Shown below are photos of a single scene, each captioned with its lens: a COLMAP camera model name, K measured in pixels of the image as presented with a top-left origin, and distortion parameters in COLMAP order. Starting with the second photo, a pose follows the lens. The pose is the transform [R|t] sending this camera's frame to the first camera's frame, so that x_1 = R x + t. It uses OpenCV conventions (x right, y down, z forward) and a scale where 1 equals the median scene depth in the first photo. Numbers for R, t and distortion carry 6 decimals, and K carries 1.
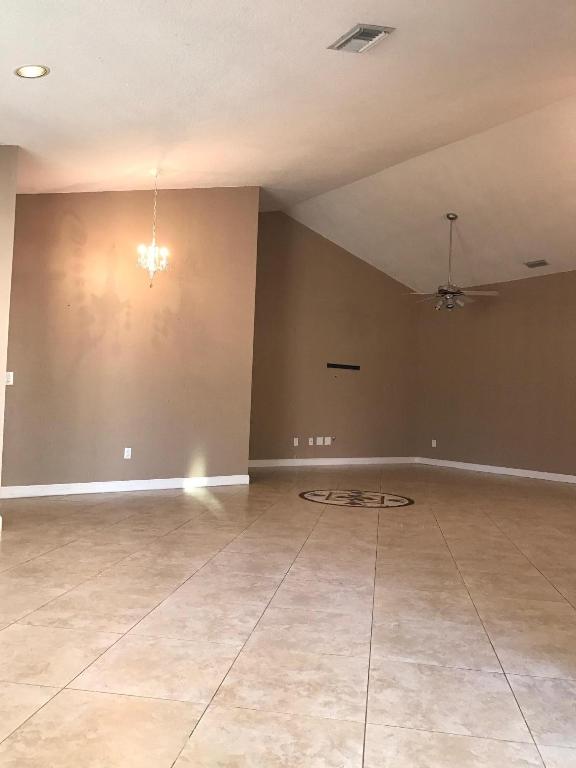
lens RADIAL K [[639.0, 0, 290.0], [0, 639.0, 383.9], [0, 0, 1]] dist [0.052408, -0.031437]
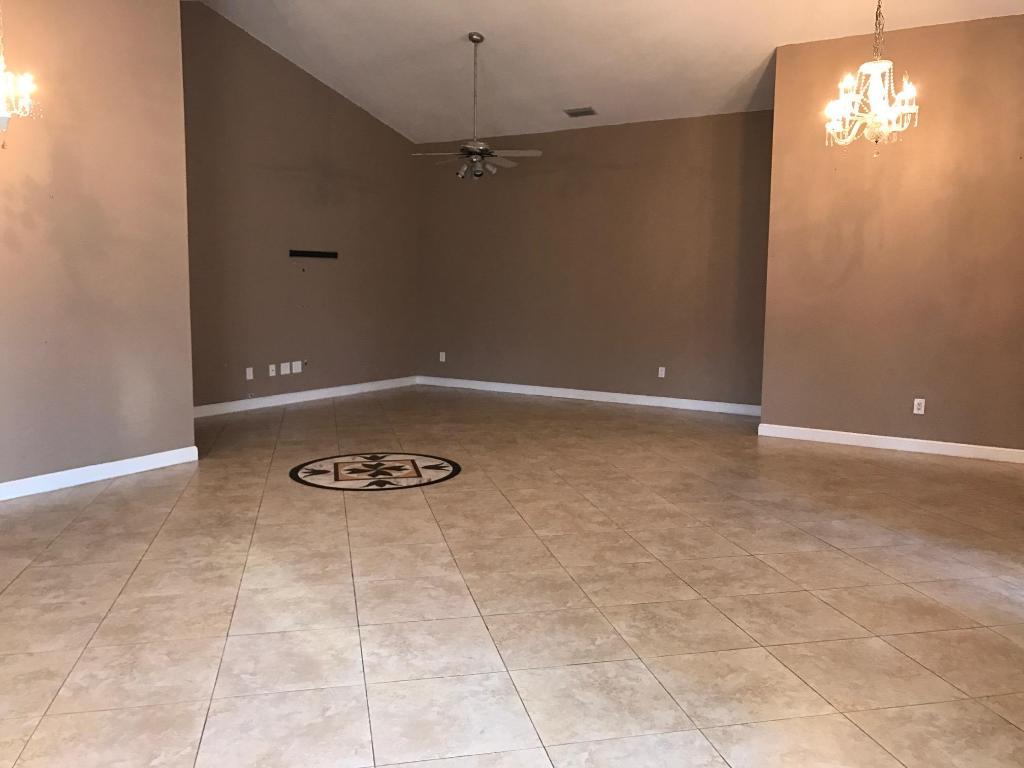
lens RADIAL K [[851.9, 0, 503.0], [0, 851.9, 360.3], [0, 0, 1]] dist [0.052408, -0.031437]
pose [[0.930799, -0.066512, 0.359429, -0.089467], [0.013792, 0.988996, 0.147296, -0.068180], [-0.365270, -0.132146, 0.921474, 0.128579]]
